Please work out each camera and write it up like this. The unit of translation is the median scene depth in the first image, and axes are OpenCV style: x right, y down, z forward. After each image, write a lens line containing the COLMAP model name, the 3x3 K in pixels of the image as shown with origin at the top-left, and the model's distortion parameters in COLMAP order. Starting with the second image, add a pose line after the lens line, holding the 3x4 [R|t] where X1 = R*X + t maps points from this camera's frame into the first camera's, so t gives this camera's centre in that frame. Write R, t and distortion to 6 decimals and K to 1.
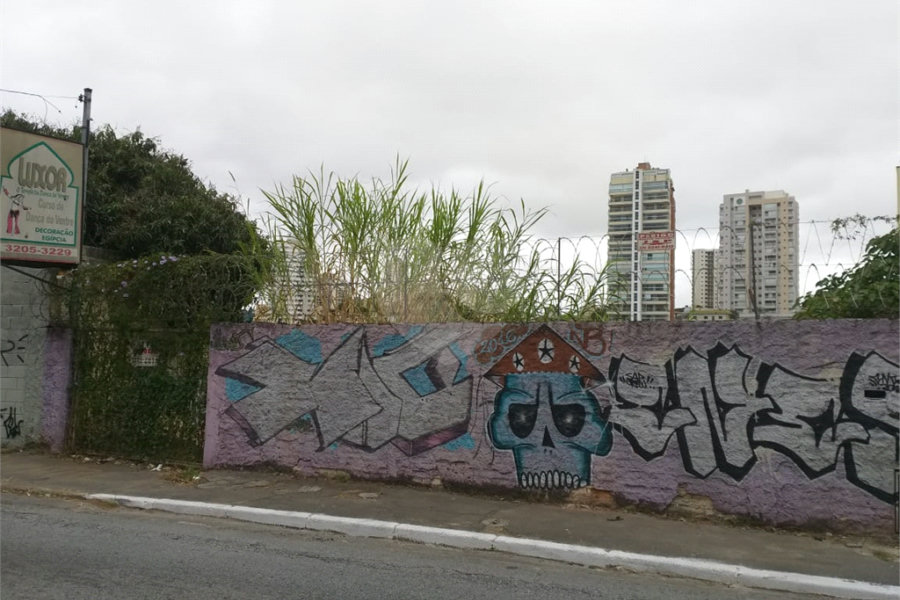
lens RADIAL K [[697.3, 0, 453.6], [0, 697.3, 296.6], [0, 0, 1]] dist [0.086500, -0.132703]
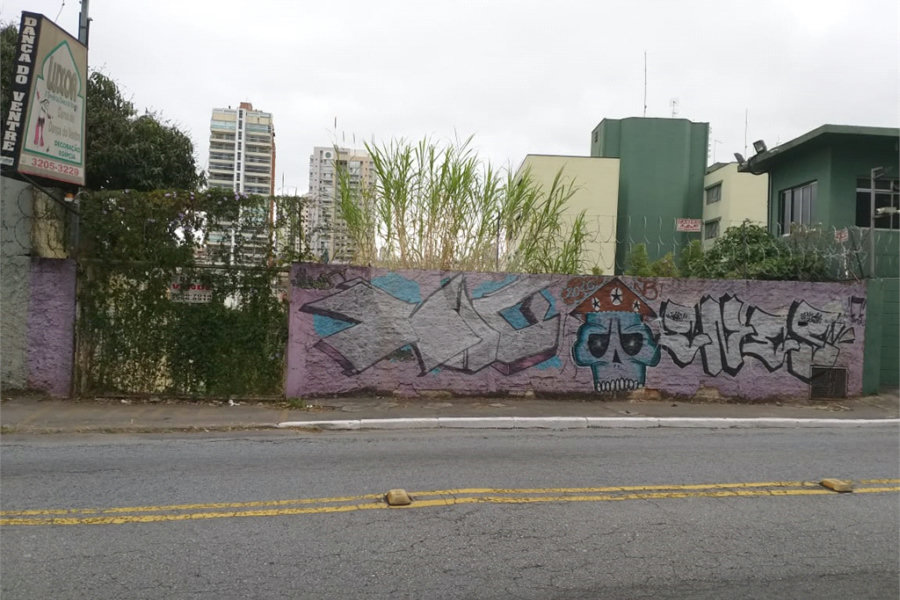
lens RADIAL K [[697.3, 0, 446.2], [0, 697.3, 302.0], [0, 0, 1]] dist [0.086500, -0.132703]
pose [[0.835143, 0.013474, 0.549868, -0.805270], [-0.062620, 0.995529, 0.070713, 0.009110], [-0.546457, -0.093488, 0.832253, 0.006566]]
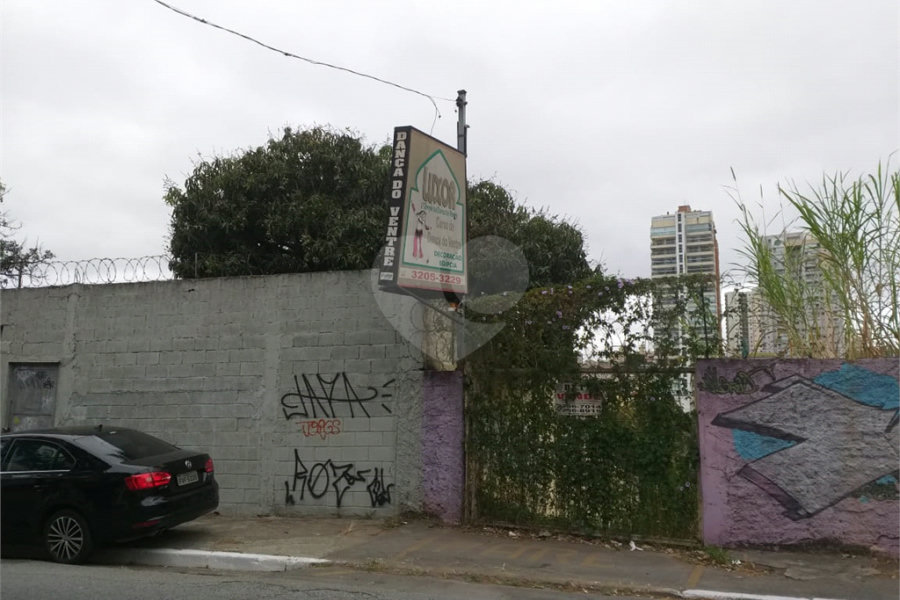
lens RADIAL K [[697.3, 0, 453.1], [0, 697.3, 296.9], [0, 0, 1]] dist [0.086500, -0.132703]
pose [[0.999350, -0.020201, -0.029874, -0.661250], [0.018098, 0.997448, -0.069061, 0.018468], [0.031193, 0.068476, 0.997165, 0.213401]]
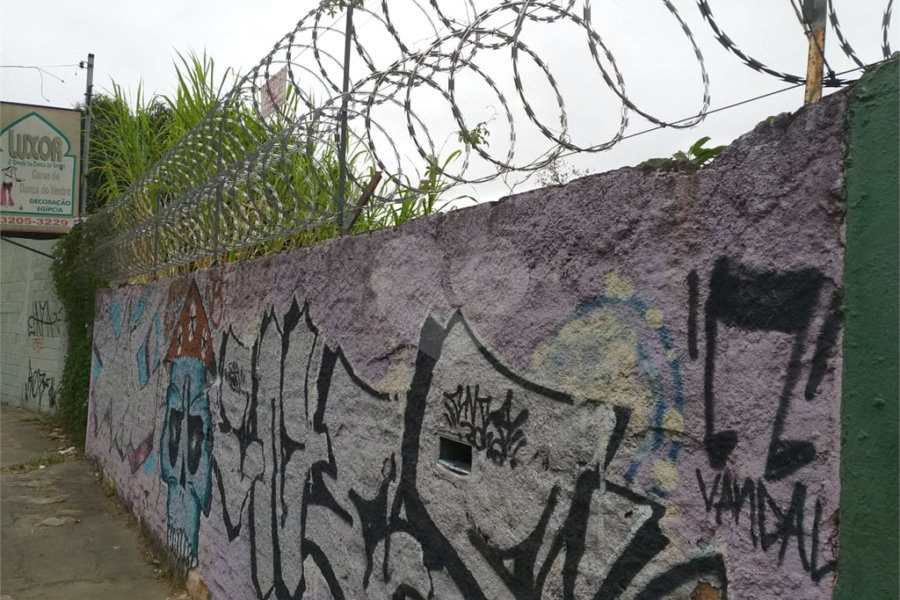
lens RADIAL K [[697.3, 0, 455.5], [0, 697.3, 297.0], [0, 0, 1]] dist [0.086500, -0.132703]
pose [[0.865541, -0.008065, -0.500773, 0.525686], [0.016891, 0.999772, 0.013093, 0.047117], [0.500553, -0.019791, 0.865480, 0.522431]]
